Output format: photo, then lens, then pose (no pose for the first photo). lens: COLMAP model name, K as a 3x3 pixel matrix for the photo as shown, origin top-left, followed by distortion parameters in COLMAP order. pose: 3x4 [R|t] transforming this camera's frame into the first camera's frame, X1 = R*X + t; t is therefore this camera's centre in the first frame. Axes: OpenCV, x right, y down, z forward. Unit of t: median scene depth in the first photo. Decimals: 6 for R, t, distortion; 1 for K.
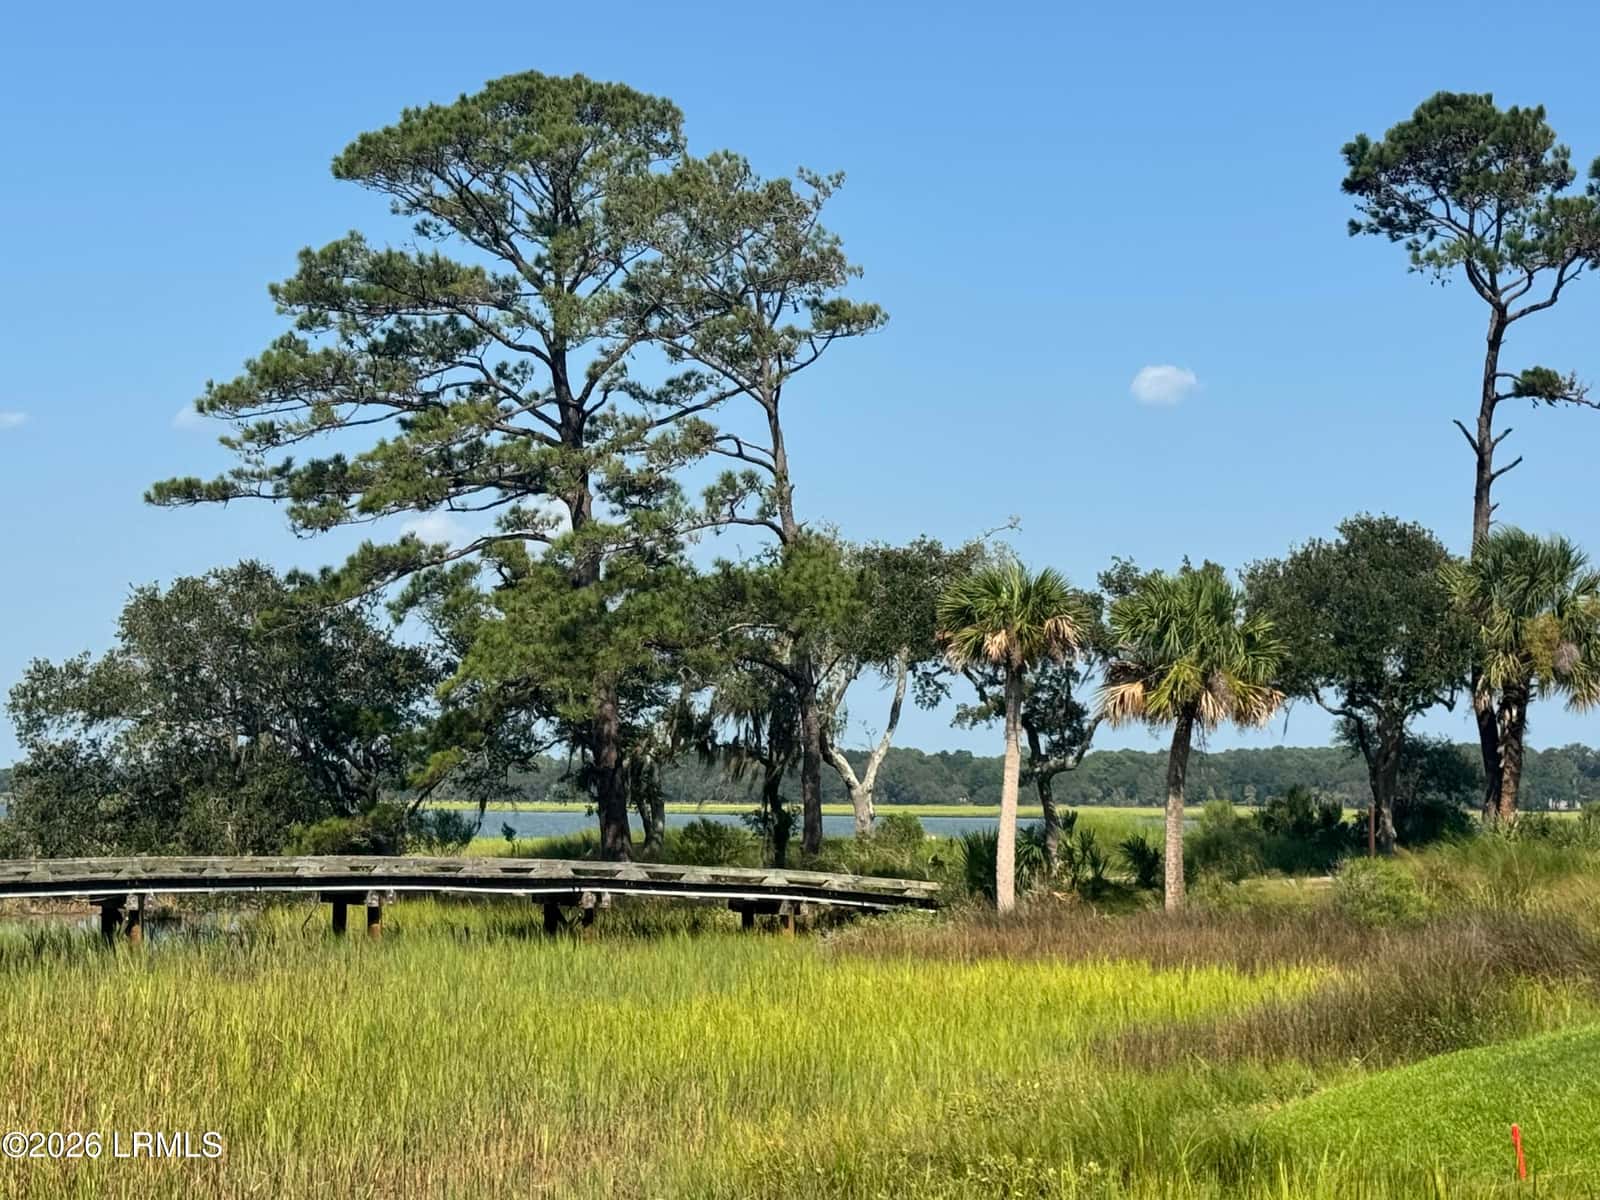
lens RADIAL K [[3284.1, 0, 780.5], [0, 3284.1, 590.9], [0, 0, 1]] dist [0.135077, 0.000000]
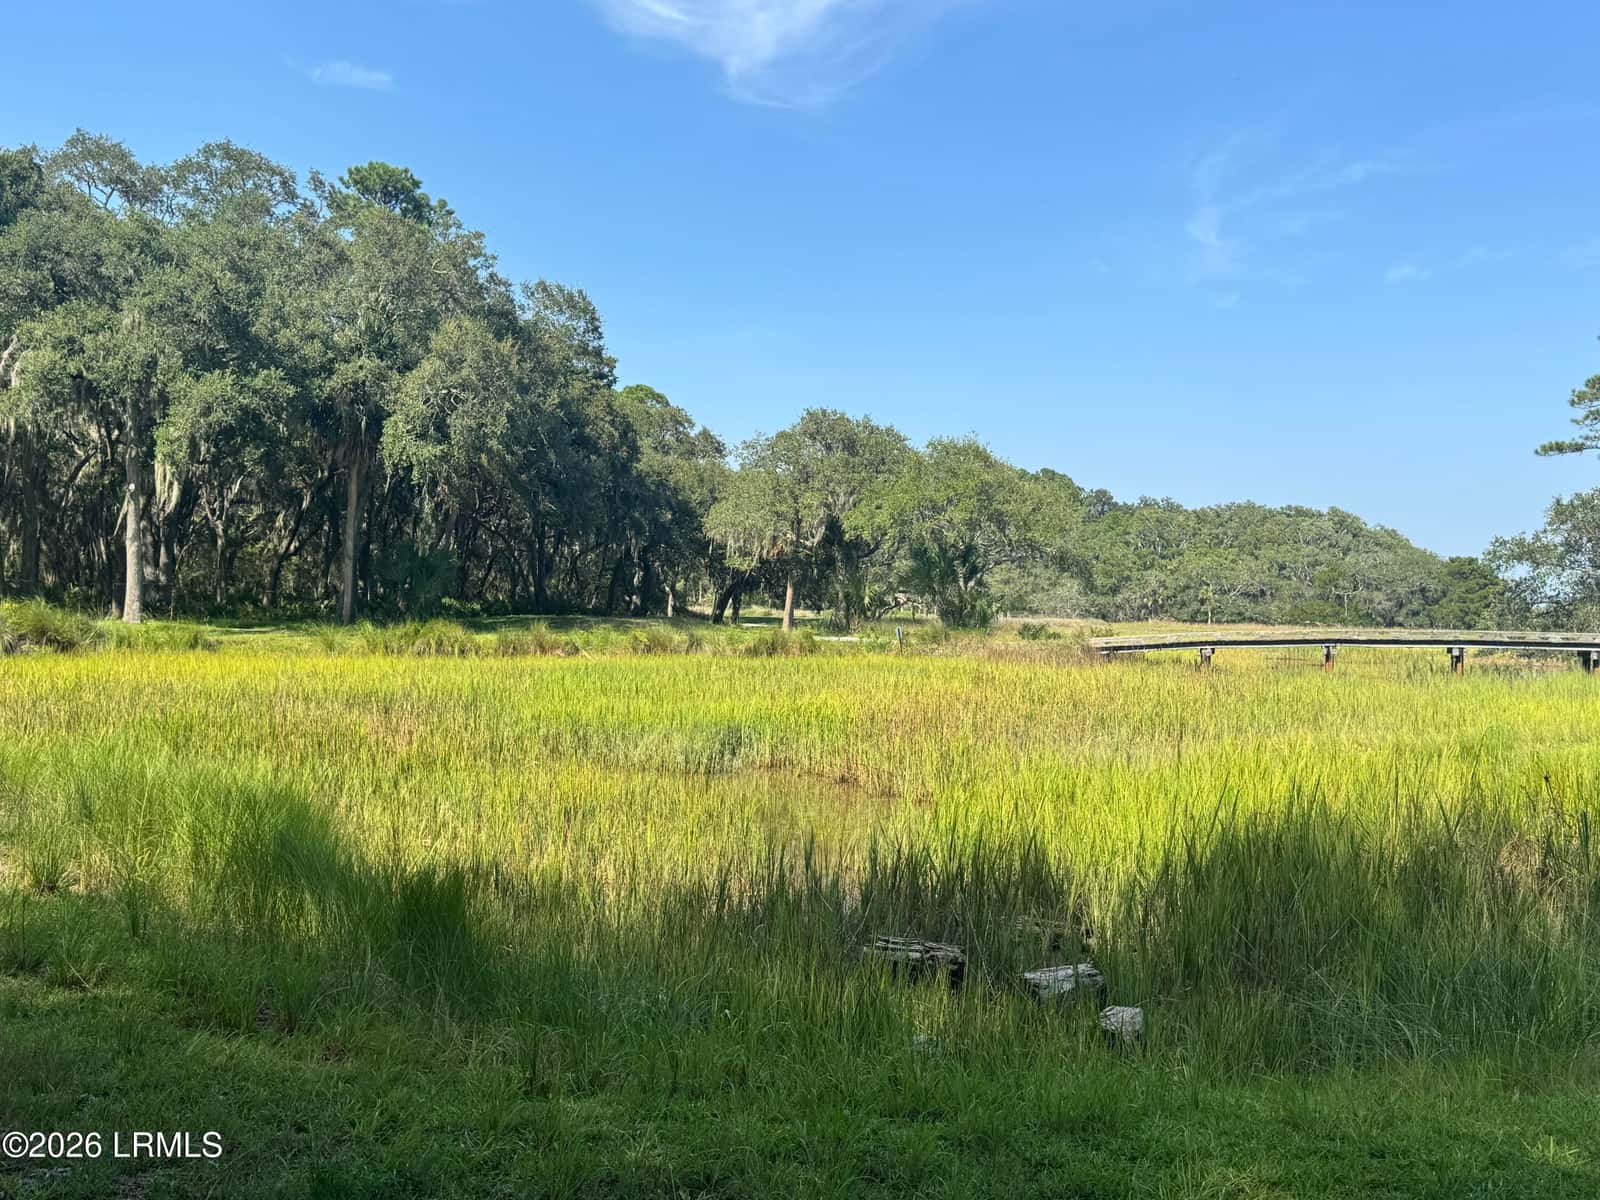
lens RADIAL K [[1568.4, 0, 808.8], [0, 1568.4, 609.4], [0, 0, 1]] dist [0.071681, 0.000000]
pose [[0.714907, 0.010003, -0.699148, 0.176097], [0.029941, 0.998543, 0.044903, 0.010322], [0.698578, -0.053034, 0.713566, 0.017625]]
